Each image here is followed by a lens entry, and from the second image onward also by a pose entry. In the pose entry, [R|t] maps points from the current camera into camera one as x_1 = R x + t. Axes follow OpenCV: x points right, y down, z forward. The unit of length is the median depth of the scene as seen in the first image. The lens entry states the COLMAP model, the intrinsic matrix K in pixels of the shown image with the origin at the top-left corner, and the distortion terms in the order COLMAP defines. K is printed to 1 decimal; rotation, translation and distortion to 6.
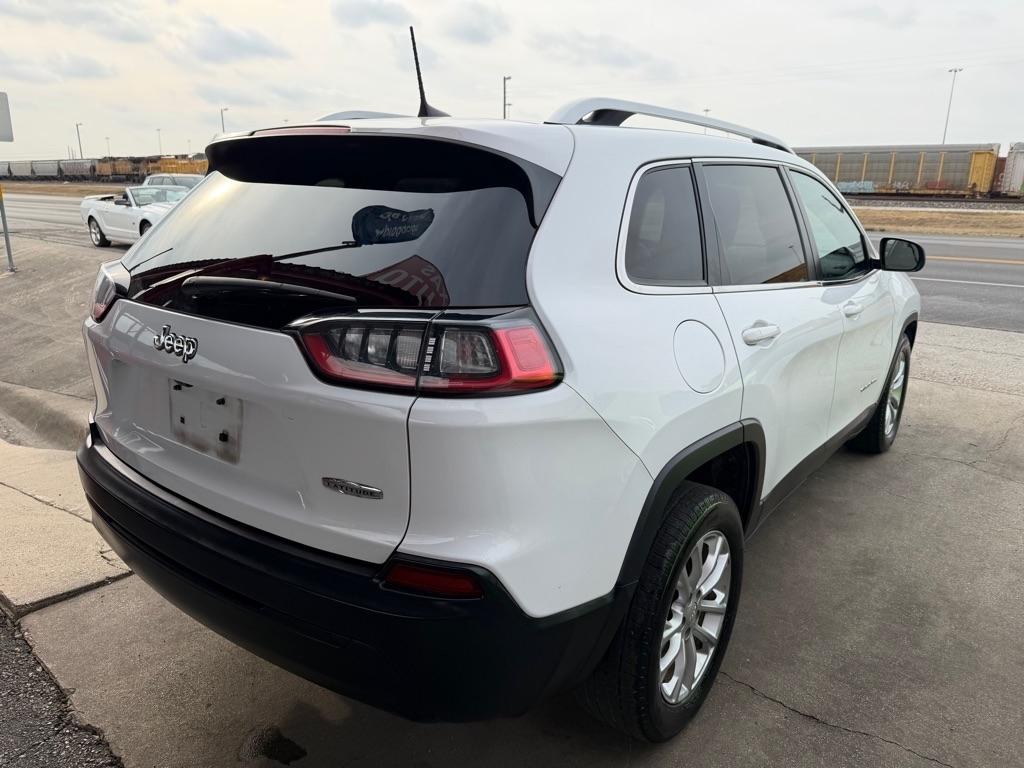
lens RADIAL K [[727.9, 0, 509.5], [0, 727.9, 388.2], [0, 0, 1]] dist [0.021215, -0.035159]
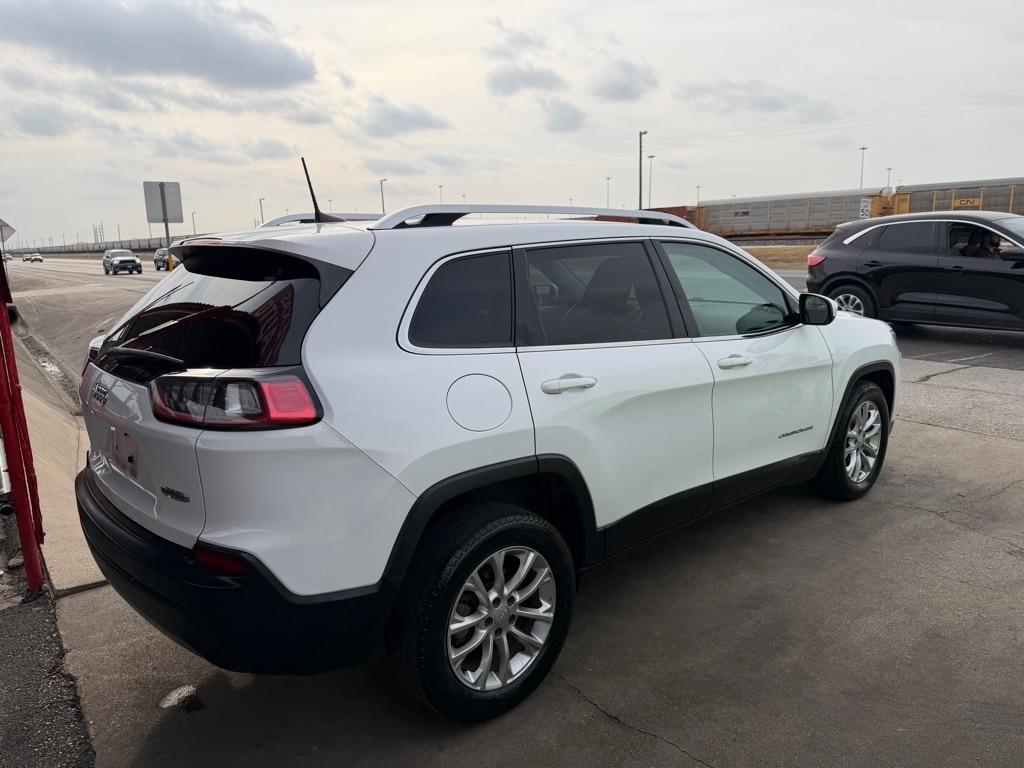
lens RADIAL K [[727.9, 0, 507.5], [0, 727.9, 382.3], [0, 0, 1]] dist [0.021215, -0.035159]
pose [[0.978710, -0.004396, -0.205202, 0.468273], [-0.011108, 0.997171, -0.074340, 0.011489], [0.204949, 0.075036, 0.975892, -0.185717]]
